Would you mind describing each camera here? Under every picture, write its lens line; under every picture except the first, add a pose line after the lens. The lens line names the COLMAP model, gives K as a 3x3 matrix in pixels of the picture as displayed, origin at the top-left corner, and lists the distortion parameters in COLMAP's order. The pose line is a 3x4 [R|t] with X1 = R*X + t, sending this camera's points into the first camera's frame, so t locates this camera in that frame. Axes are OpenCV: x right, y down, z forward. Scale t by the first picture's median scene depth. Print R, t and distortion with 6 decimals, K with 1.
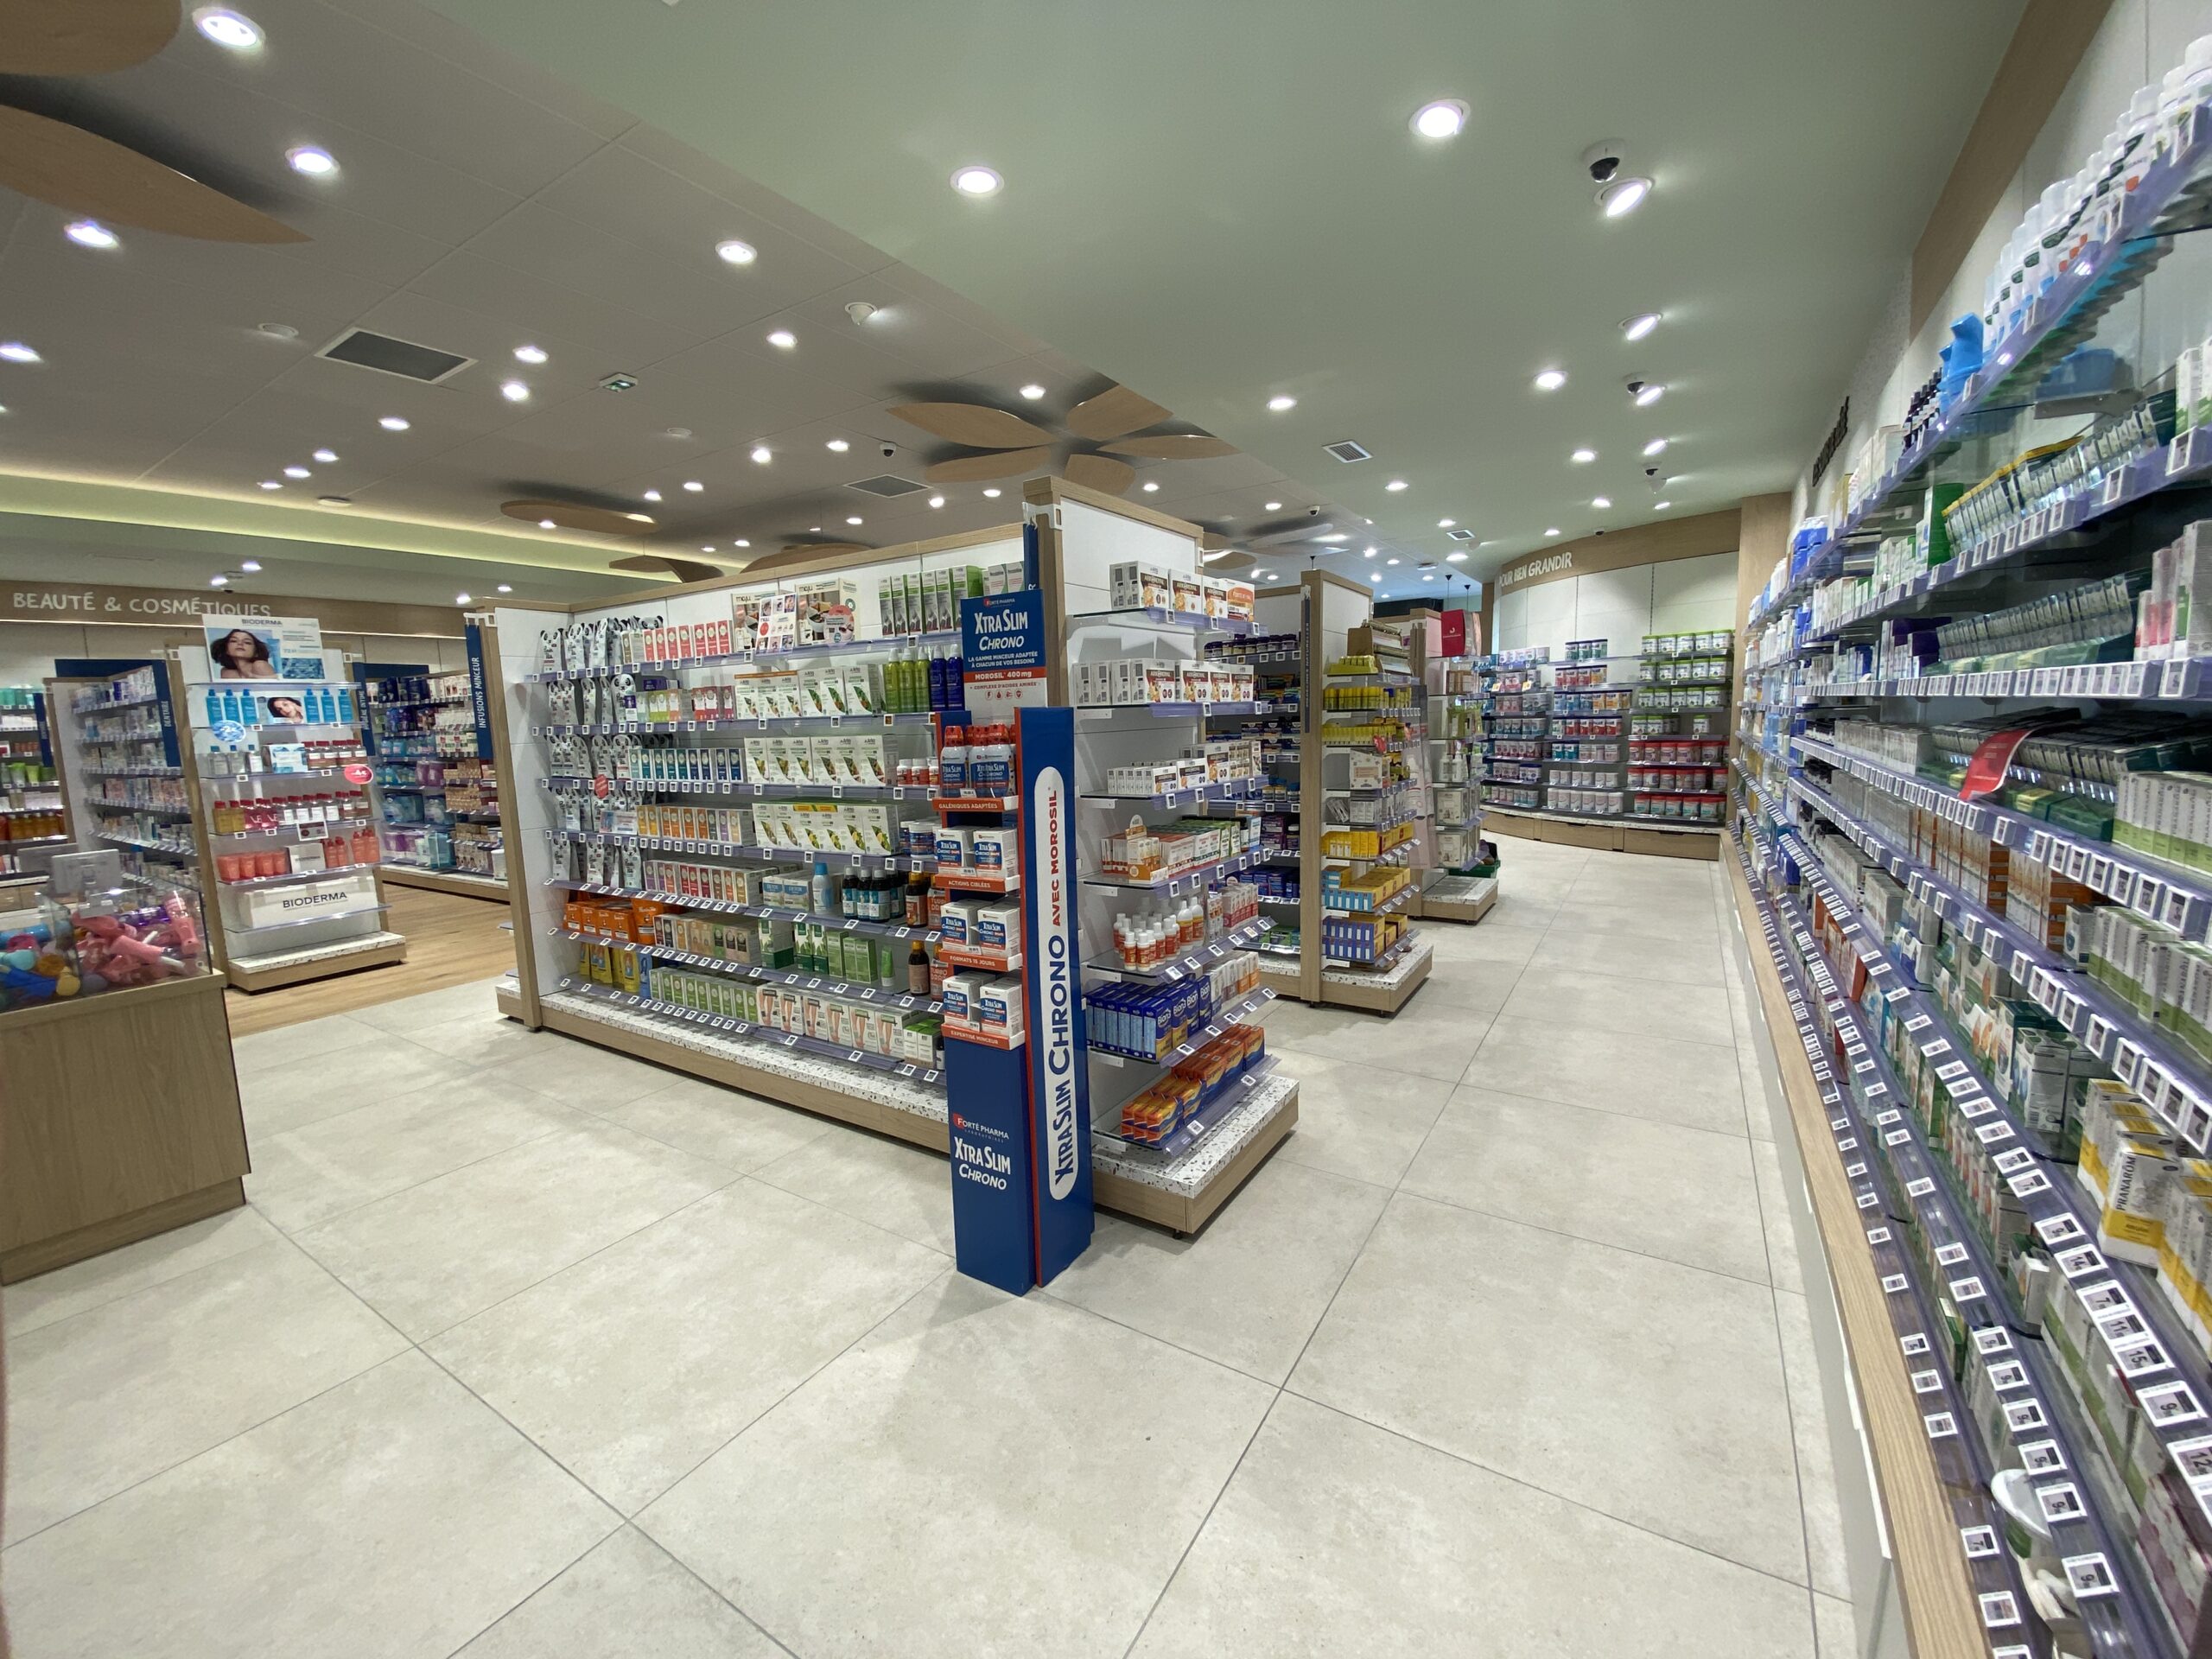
lens RADIAL K [[897.2, 0, 1099.2], [0, 897.2, 828.6], [0, 0, 1]] dist [0.020211, -0.020895]
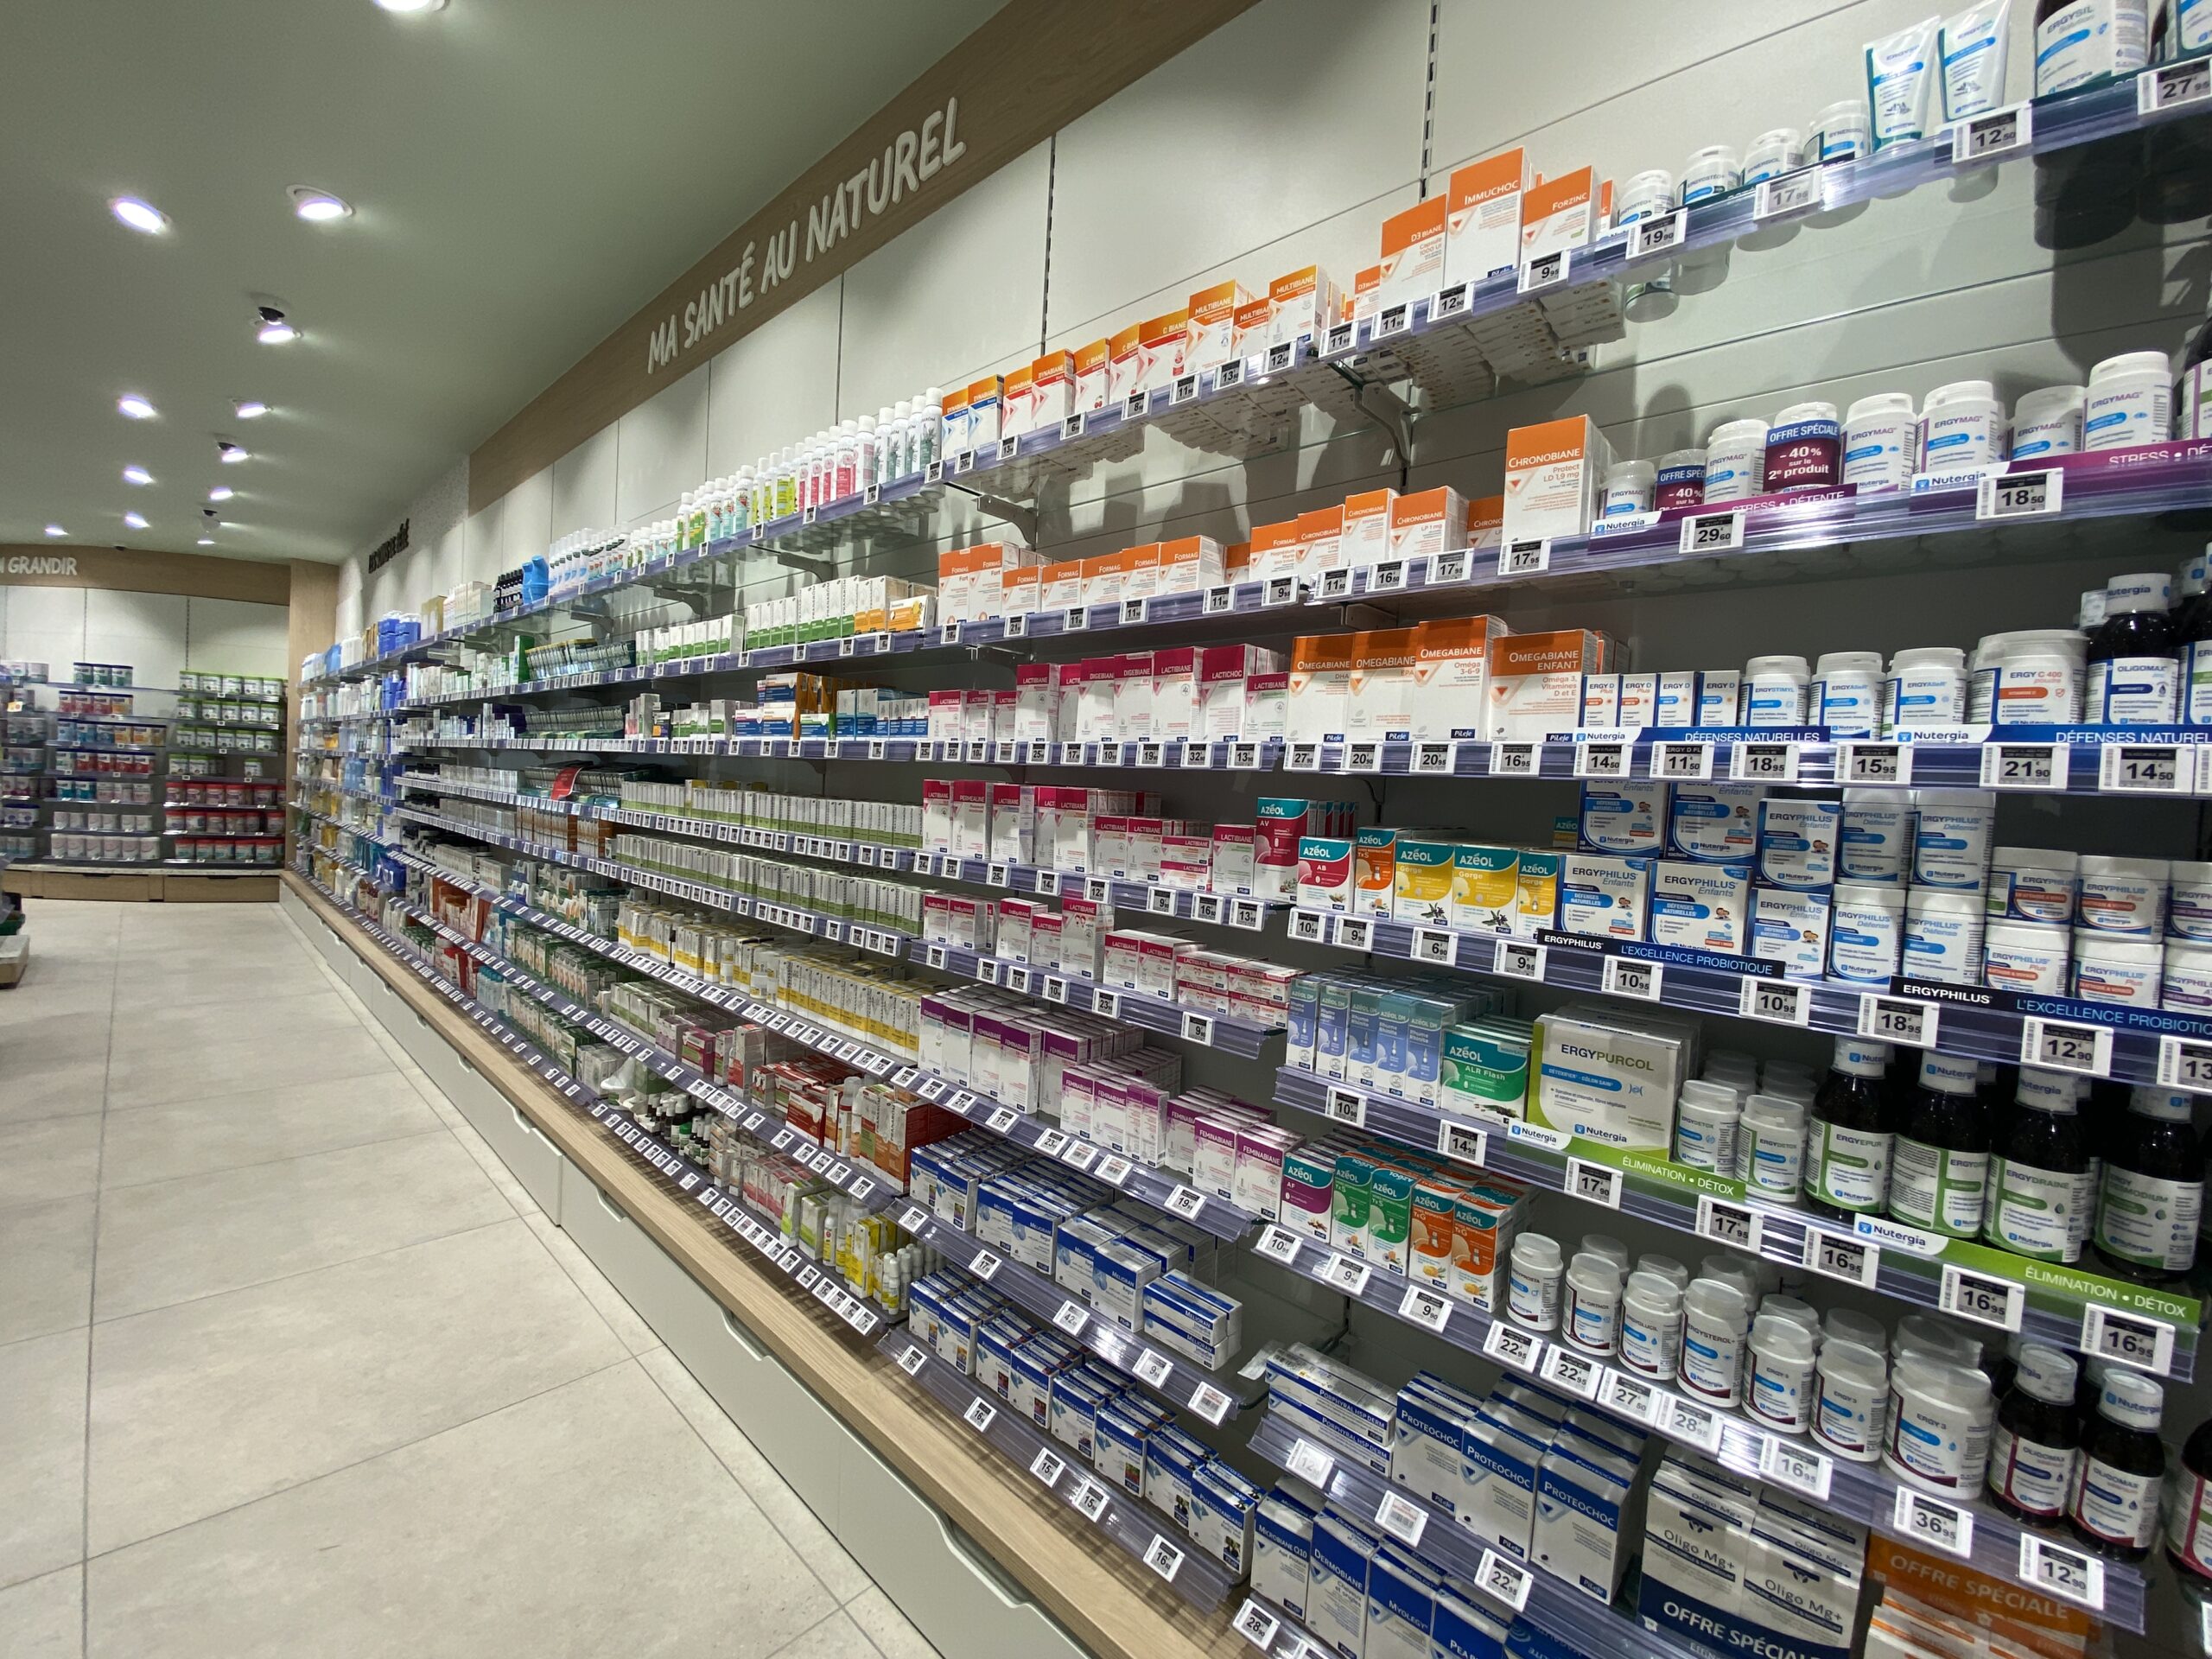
lens RADIAL K [[897.2, 0, 1099.2], [0, 897.2, 828.6], [0, 0, 1]] dist [0.020211, -0.020895]
pose [[0.180761, 0.002812, 0.983523, -0.148579], [0.061316, 0.998019, -0.014122, 0.024528], [-0.981614, 0.062858, 0.180230, -0.104486]]
